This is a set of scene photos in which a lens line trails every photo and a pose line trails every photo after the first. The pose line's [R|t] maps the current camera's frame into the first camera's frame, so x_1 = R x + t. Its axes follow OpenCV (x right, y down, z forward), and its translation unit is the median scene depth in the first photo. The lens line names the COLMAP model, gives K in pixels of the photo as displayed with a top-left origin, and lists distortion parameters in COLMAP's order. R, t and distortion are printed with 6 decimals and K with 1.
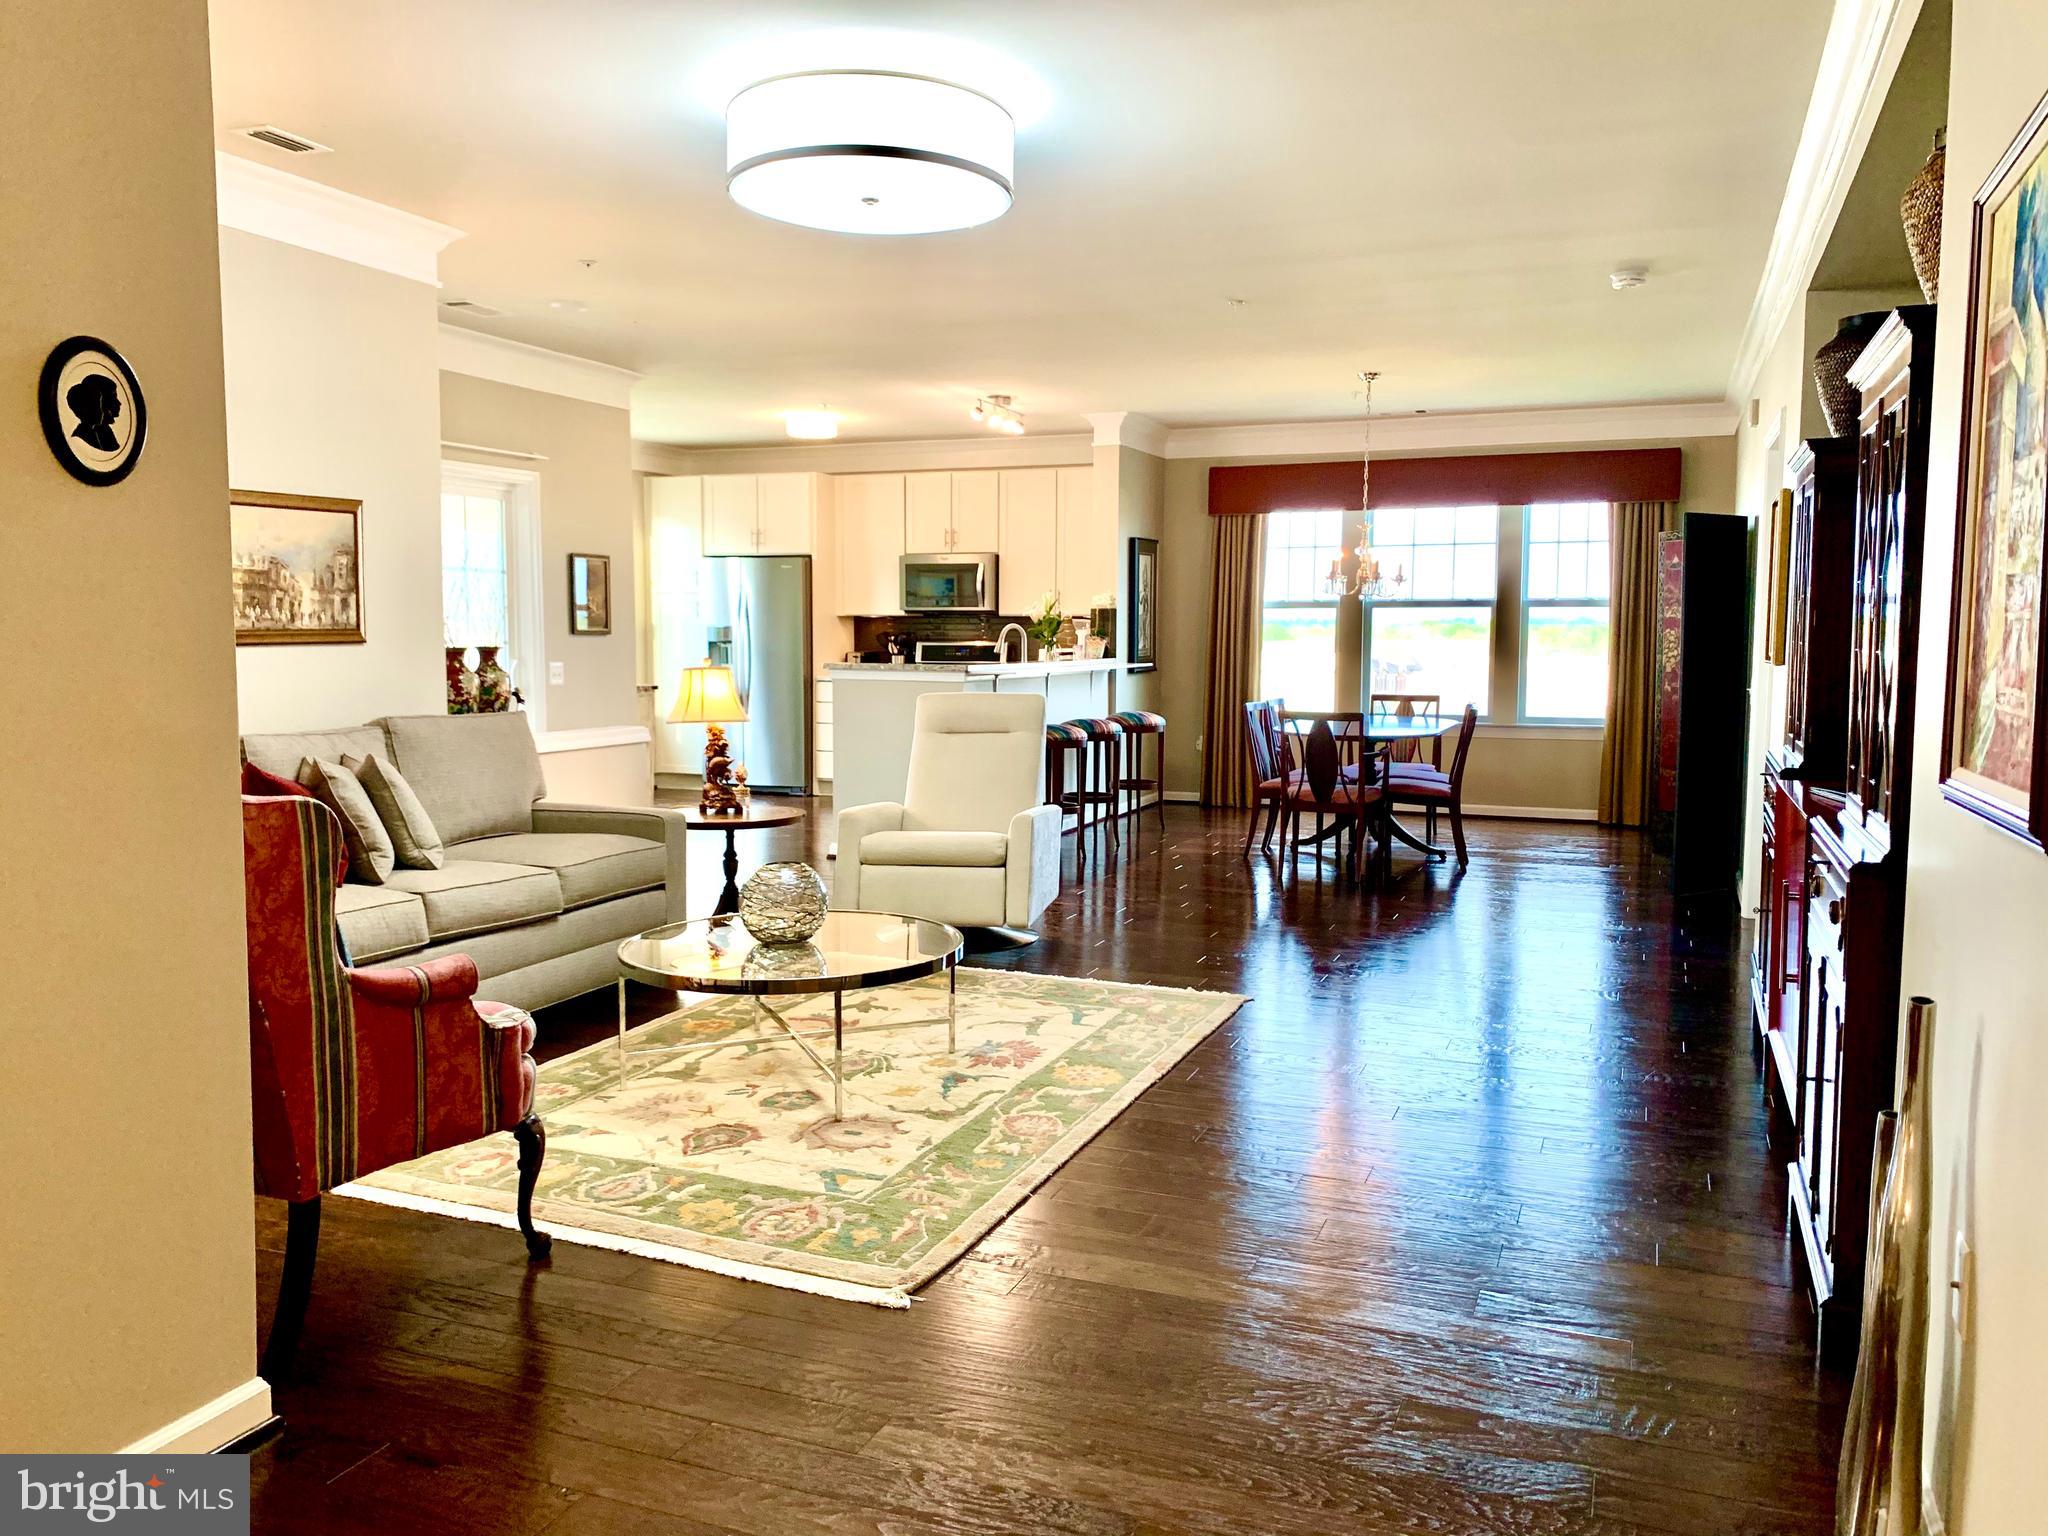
lens RADIAL K [[1597.7, 0, 1024.0], [0, 1597.7, 768.0], [0, 0, 1]] dist [0.019579, -0.001971]
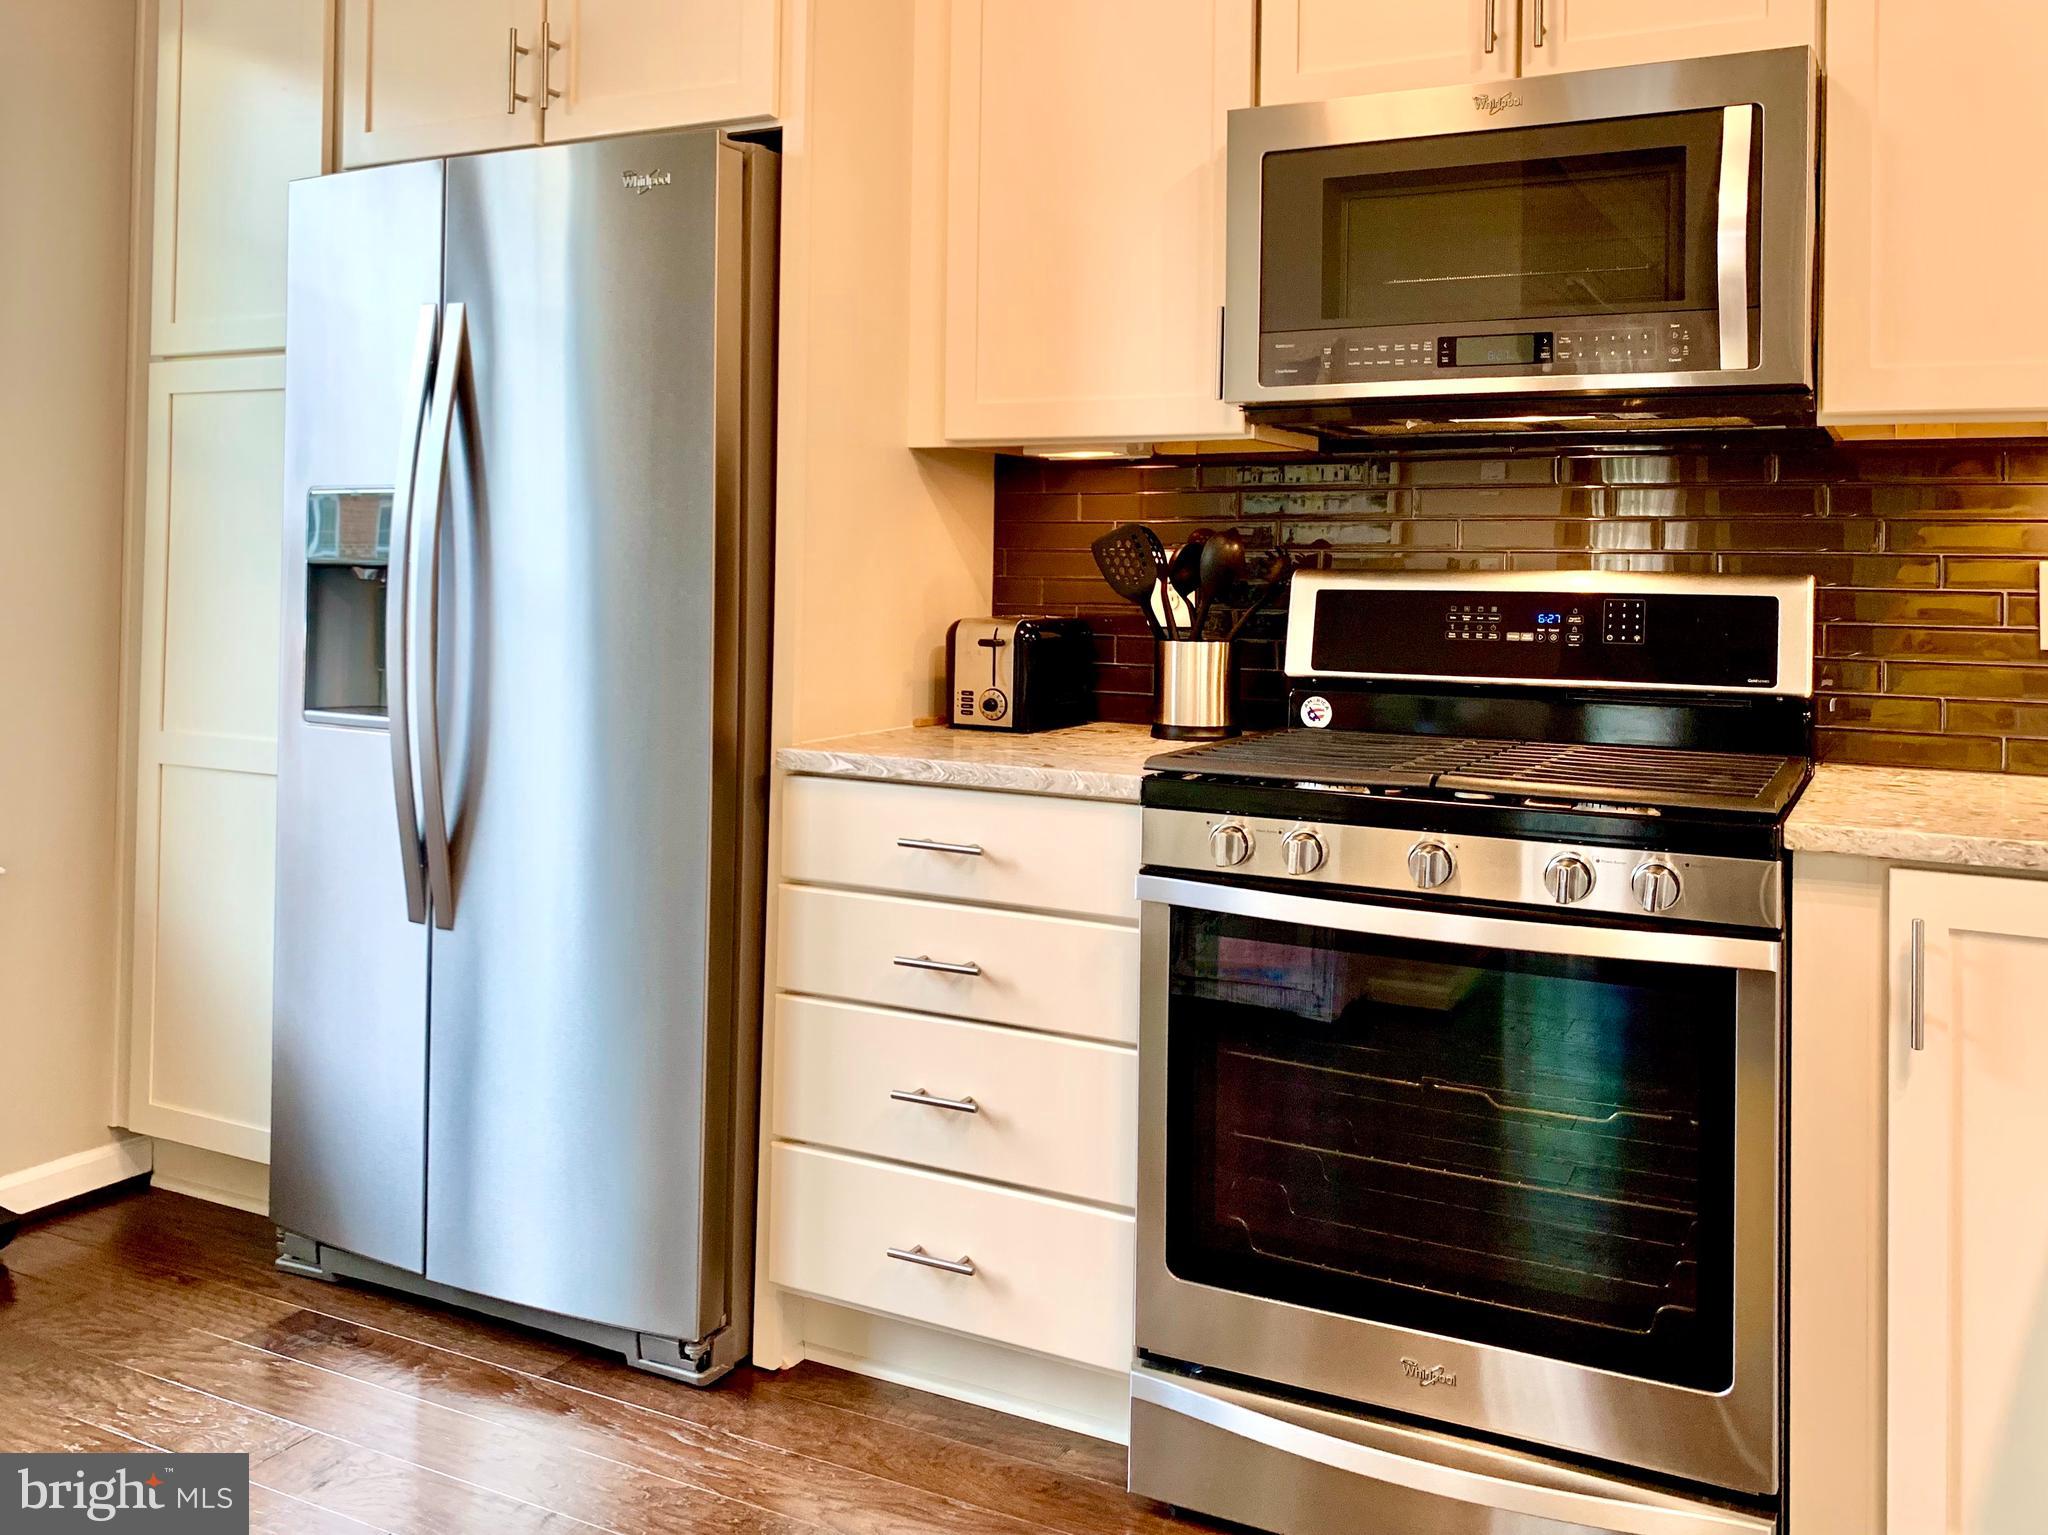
lens RADIAL K [[1719.2, 0, 1059.0], [0, 1719.2, 521.4], [0, 0, 1]] dist [0.019079, 0.003110]
pose [[0.995916, 0.009273, -0.089808, -0.078432], [-0.019319, 0.993561, -0.111643, -0.061858], [0.088194, 0.112922, 0.989682, 0.793905]]
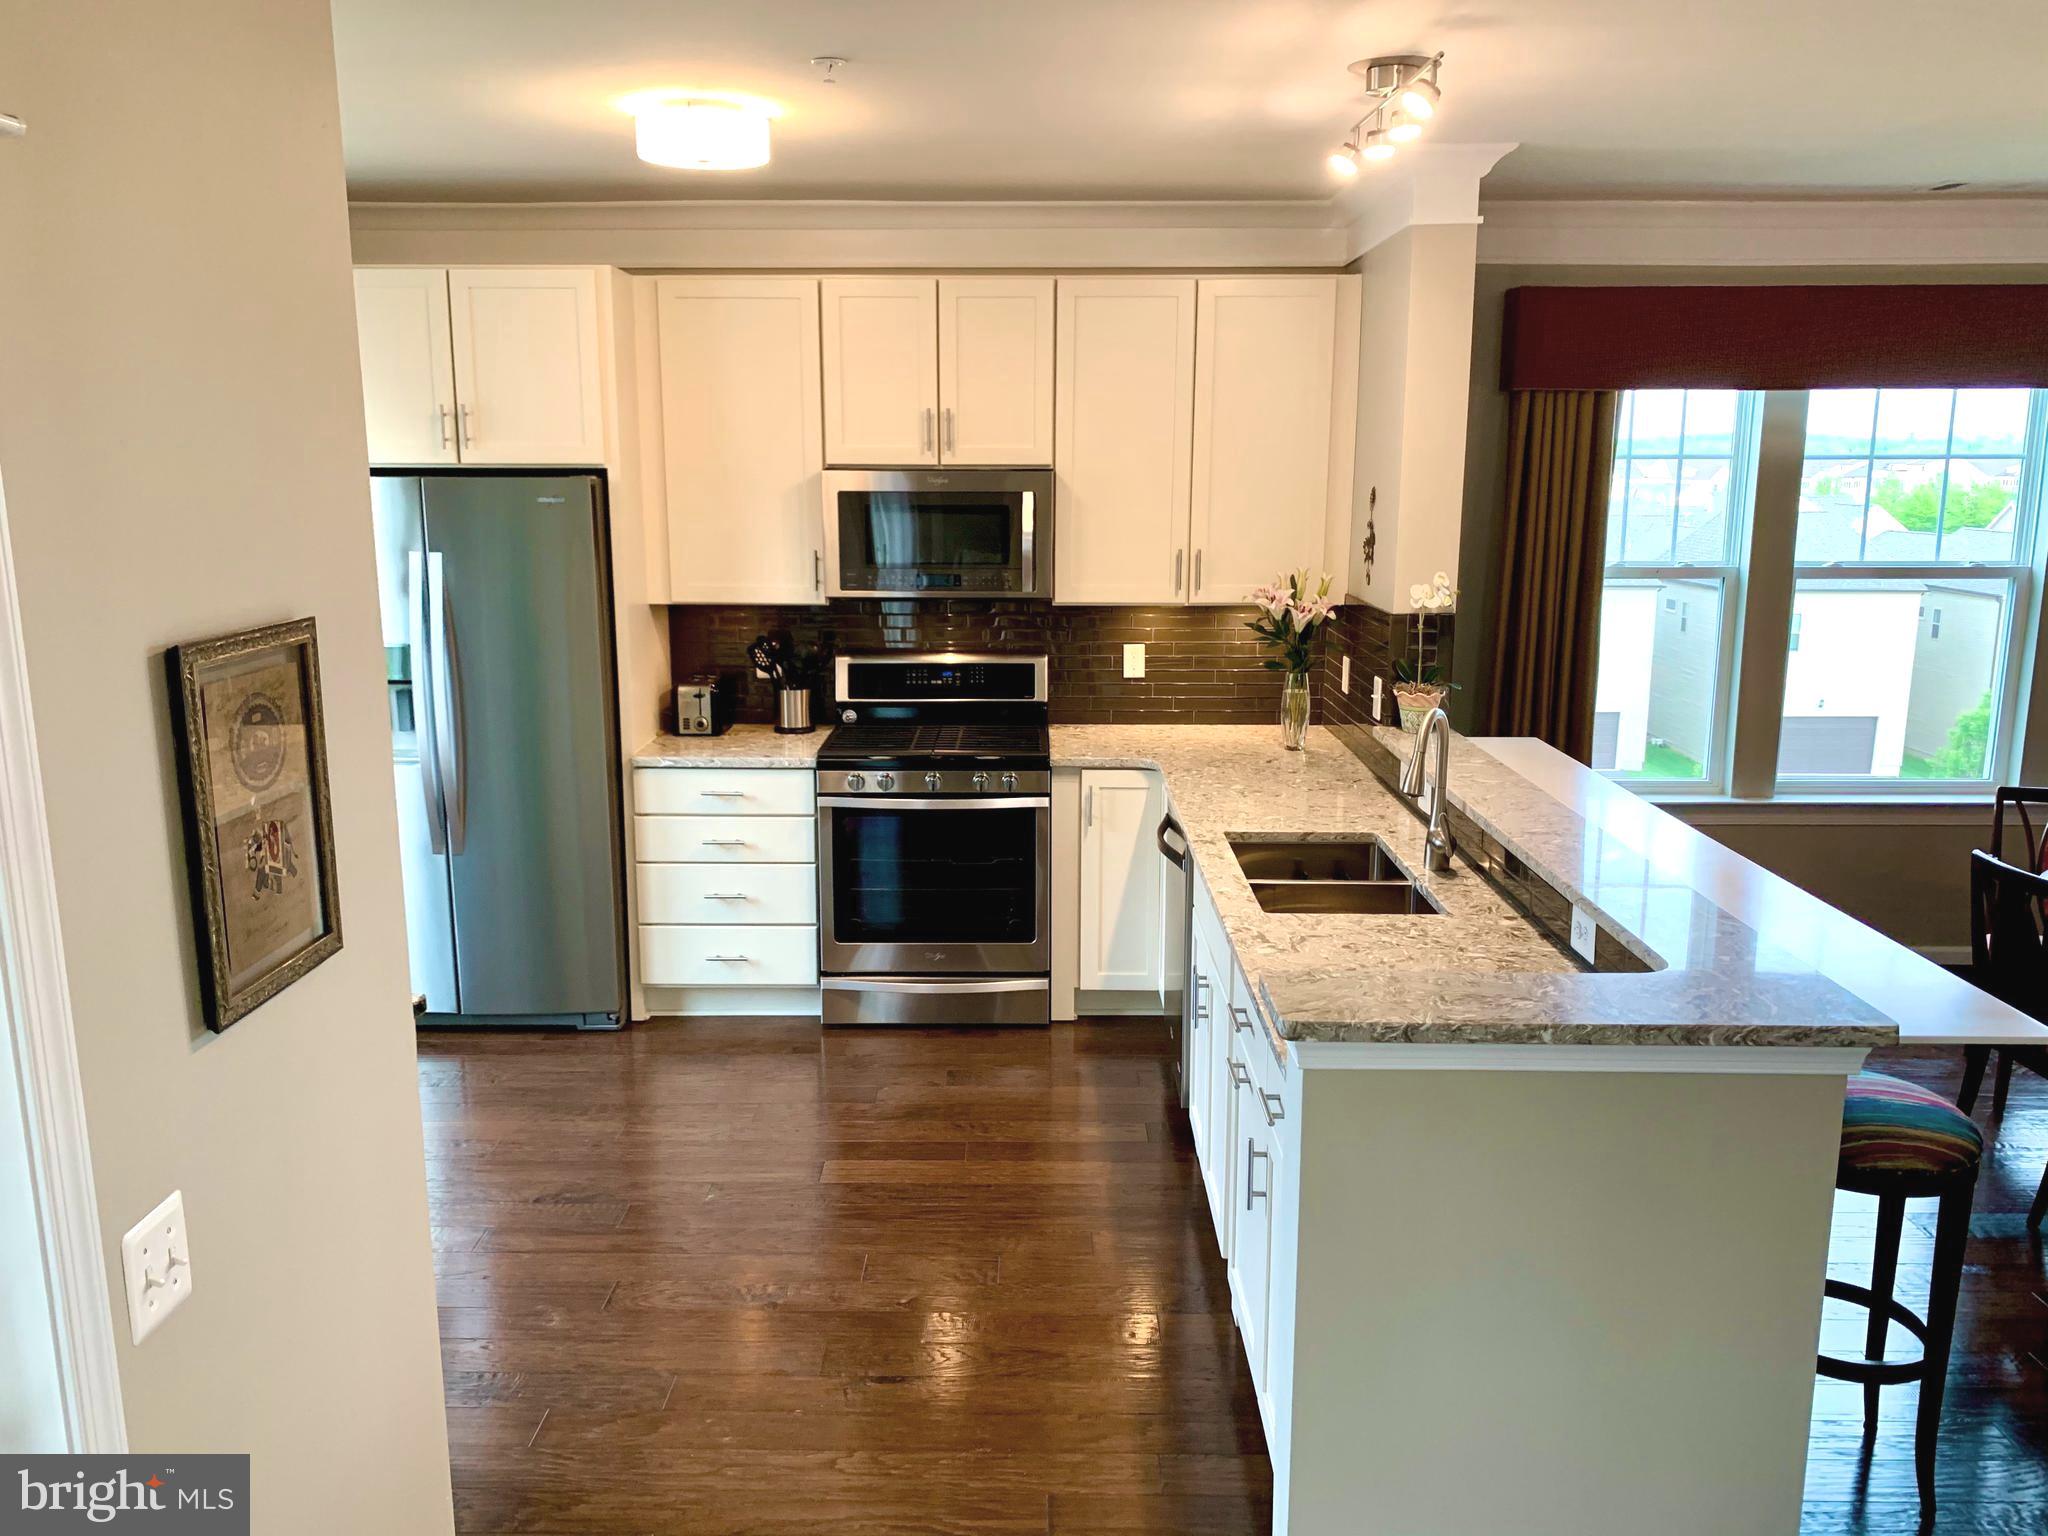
lens RADIAL K [[1597.7, 0, 1024.0], [0, 1597.7, 768.0], [0, 0, 1]] dist [0.019579, -0.001971]
pose [[0.927801, -0.076716, 0.365104, -0.188978], [0.034403, 0.992053, 0.121026, -0.102506], [-0.371487, -0.099727, 0.923067, 0.566025]]
